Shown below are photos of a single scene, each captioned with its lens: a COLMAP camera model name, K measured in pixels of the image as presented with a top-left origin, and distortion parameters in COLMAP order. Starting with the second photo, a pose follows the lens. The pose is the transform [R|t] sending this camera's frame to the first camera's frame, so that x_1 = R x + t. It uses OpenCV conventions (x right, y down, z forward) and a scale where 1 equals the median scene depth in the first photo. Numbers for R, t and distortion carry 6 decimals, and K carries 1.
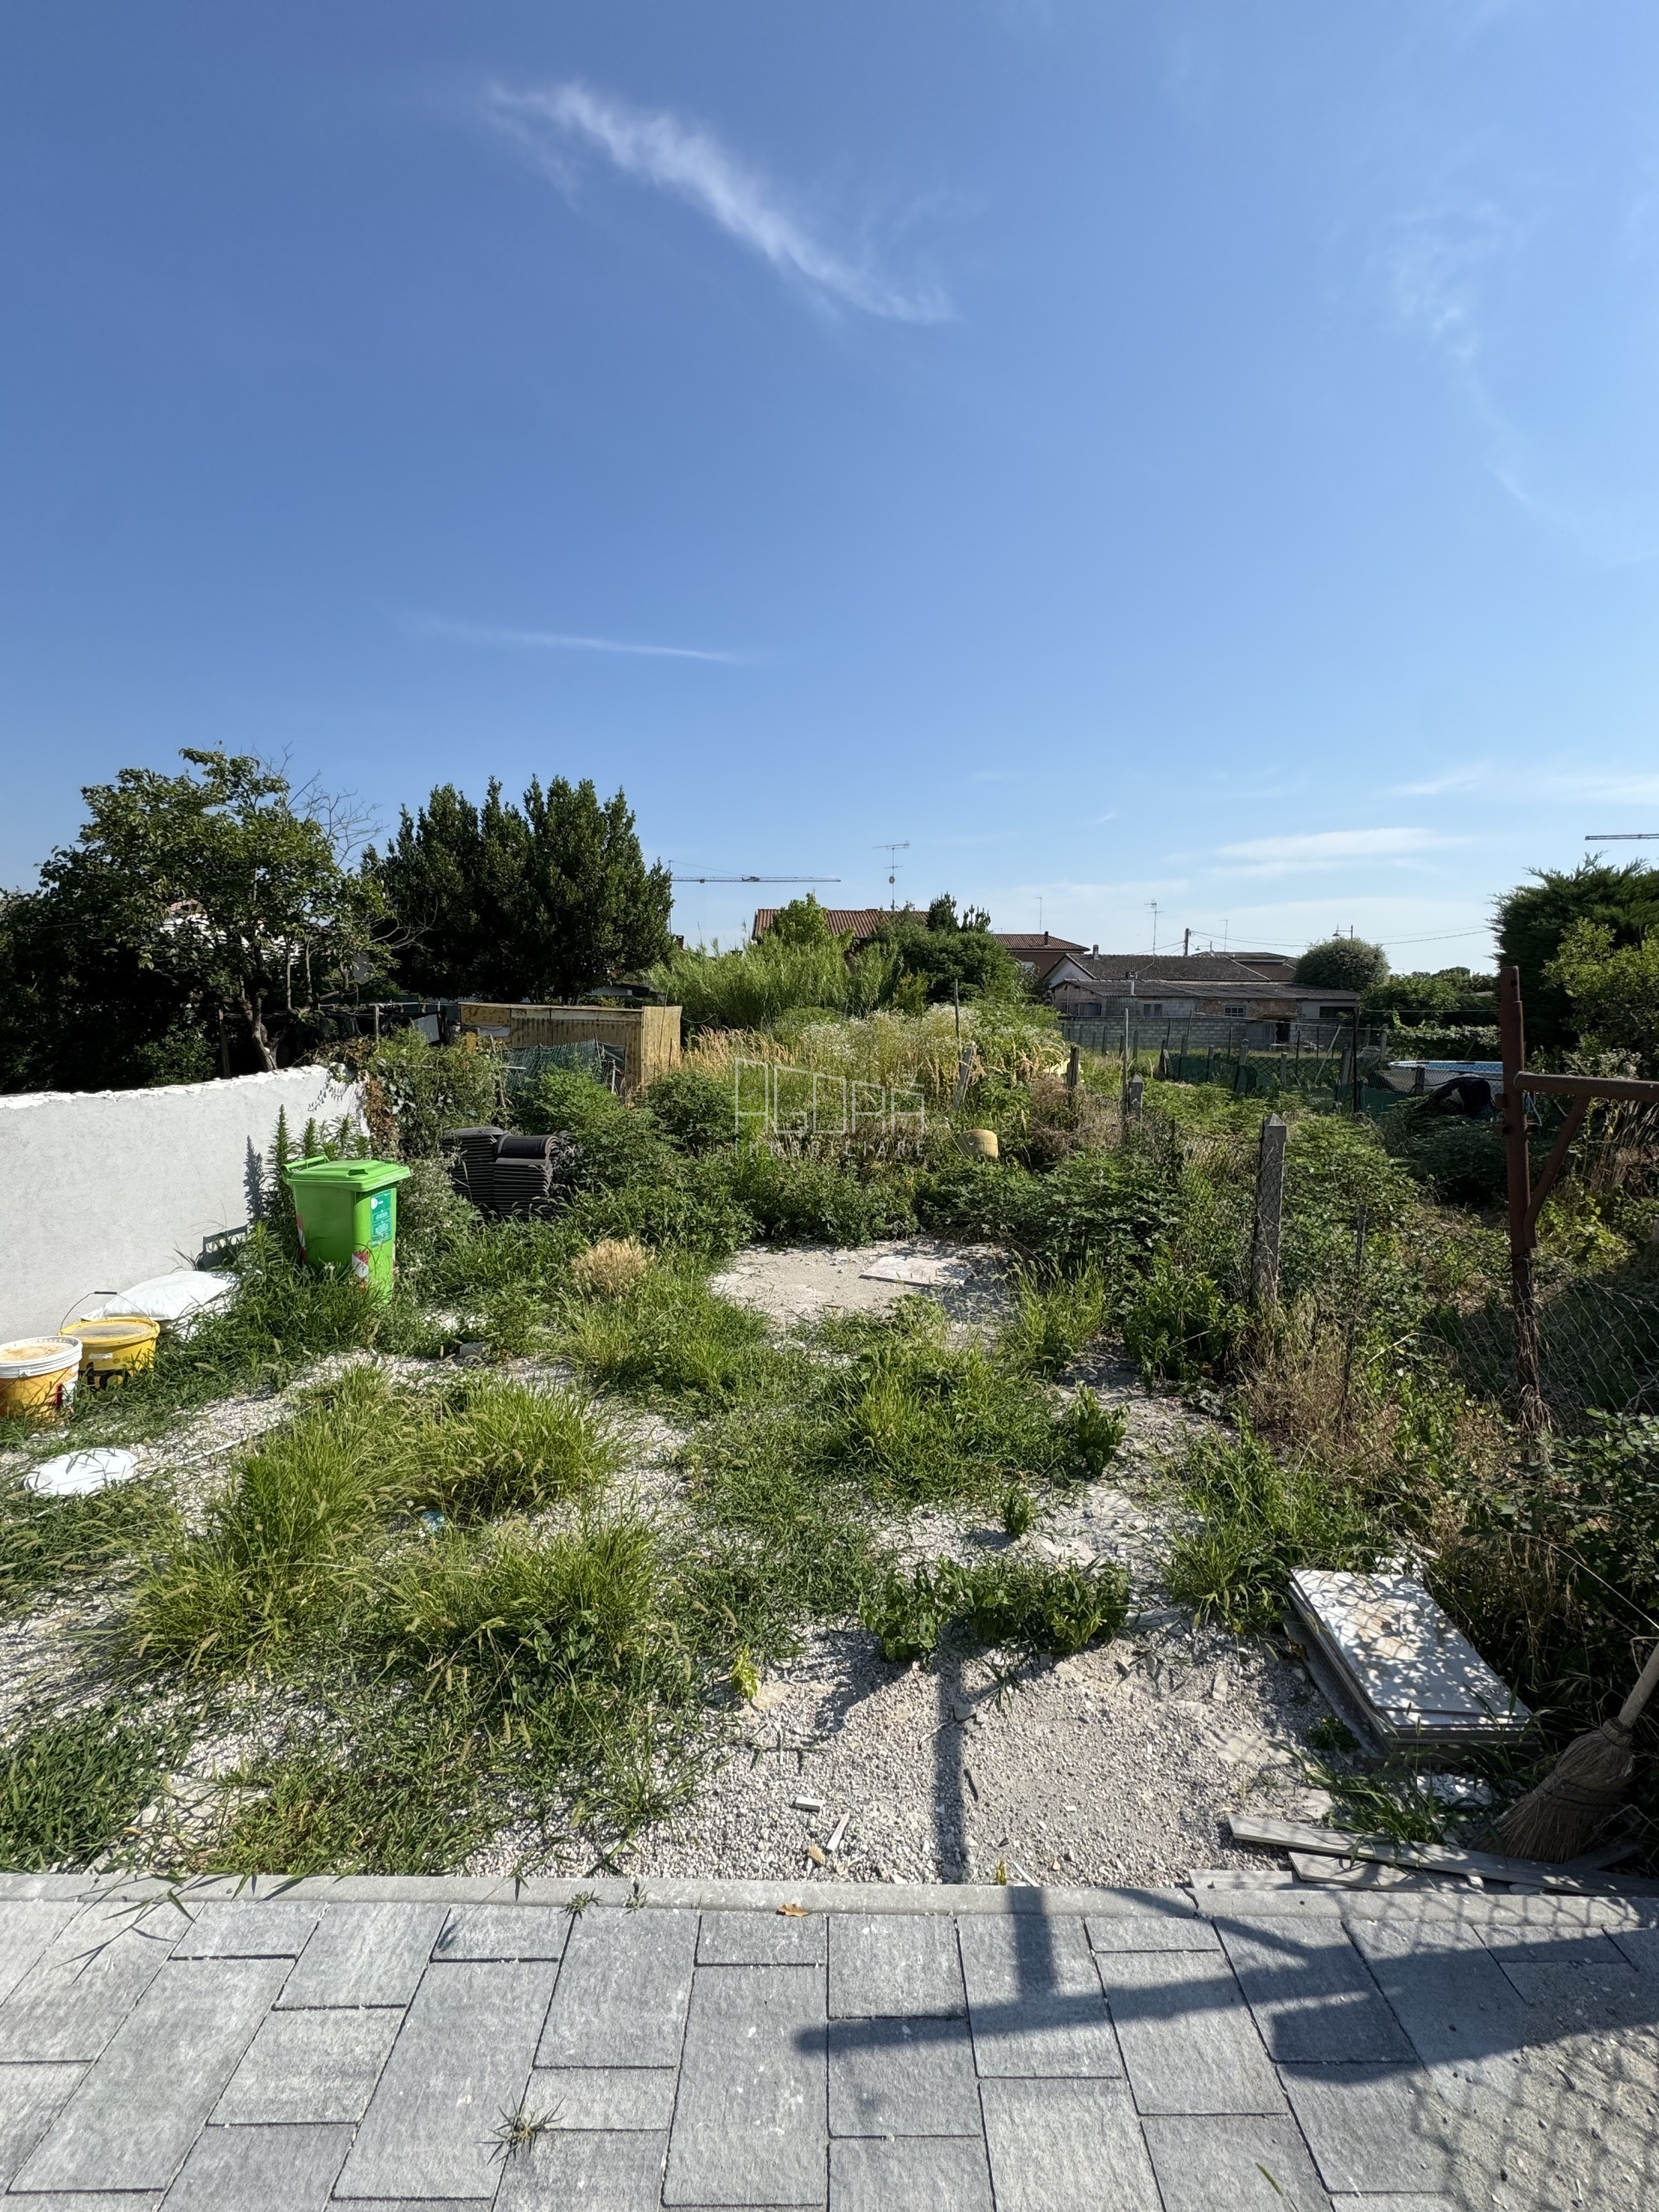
lens RADIAL K [[883.8, 0, 839.4], [0, 883.8, 1097.8], [0, 0, 1]] dist [-0.003411, 0.000957]
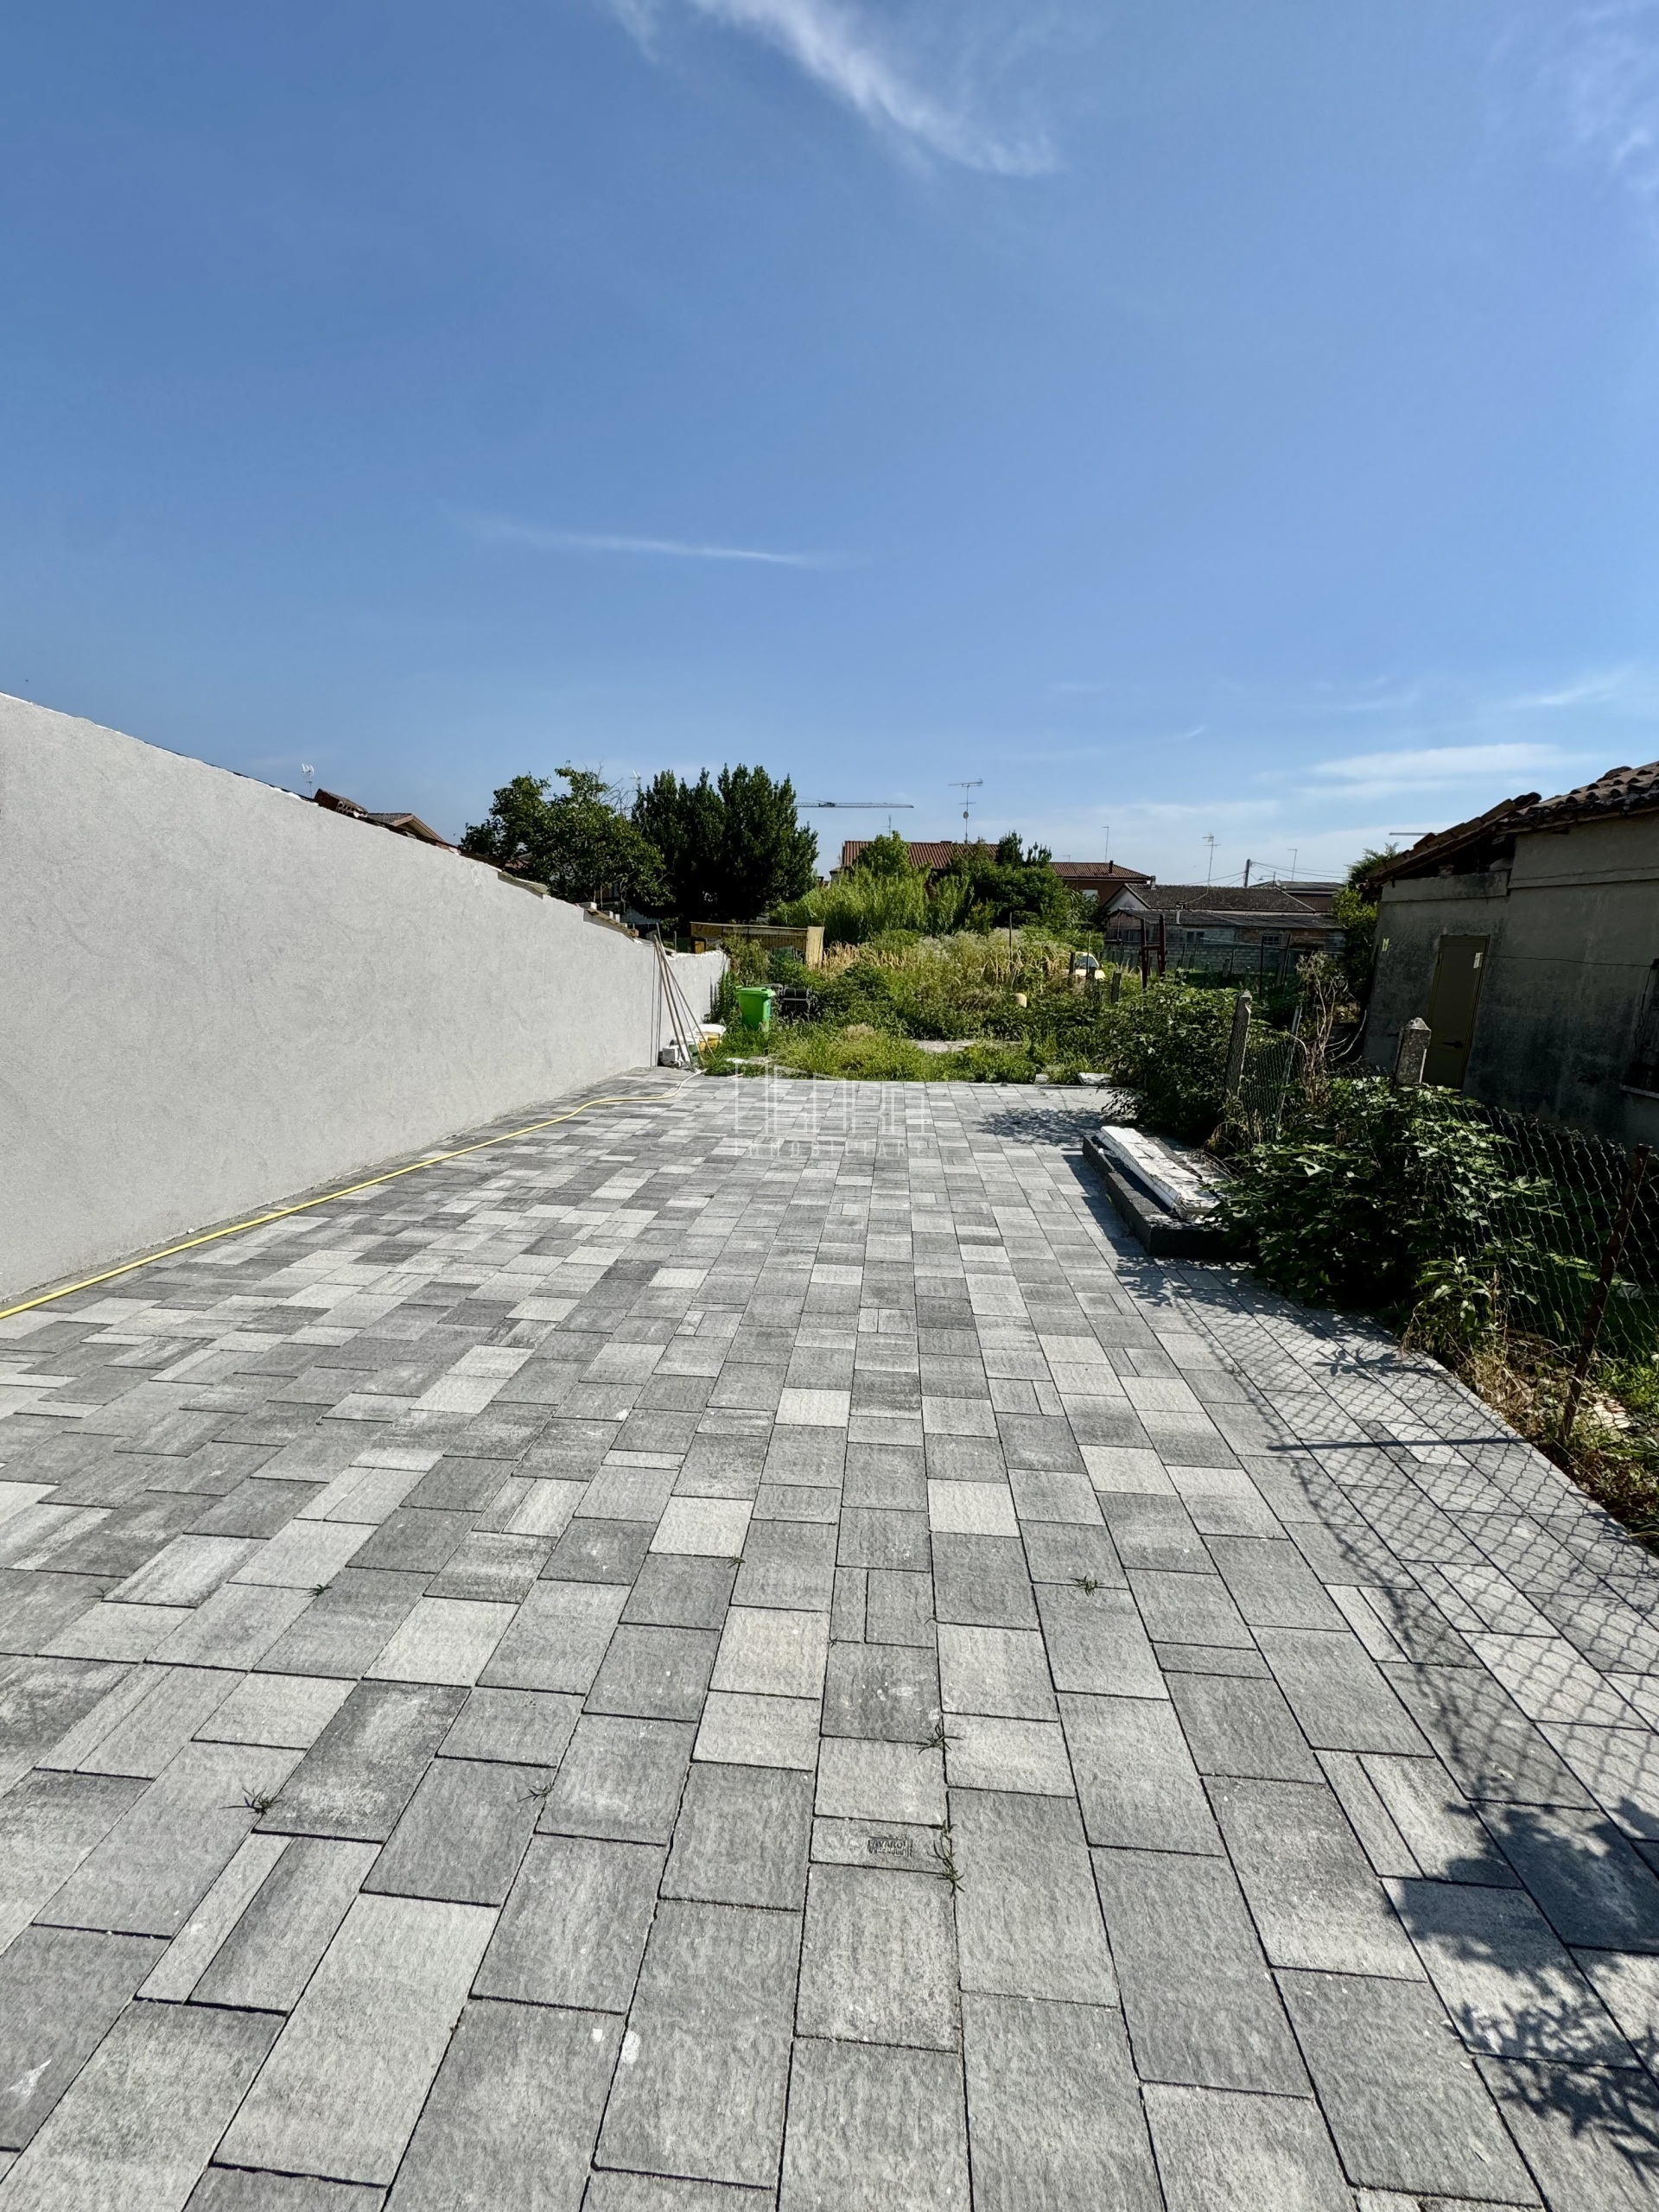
lens RADIAL K [[883.8, 0, 818.1], [0, 883.8, 1112.9], [0, 0, 1]] dist [-0.003411, 0.000957]
pose [[0.995518, 0.034713, -0.087974, -0.020101], [-0.025575, 0.994357, 0.102955, 0.022818], [0.091051, -0.100243, 0.990788, -0.208045]]
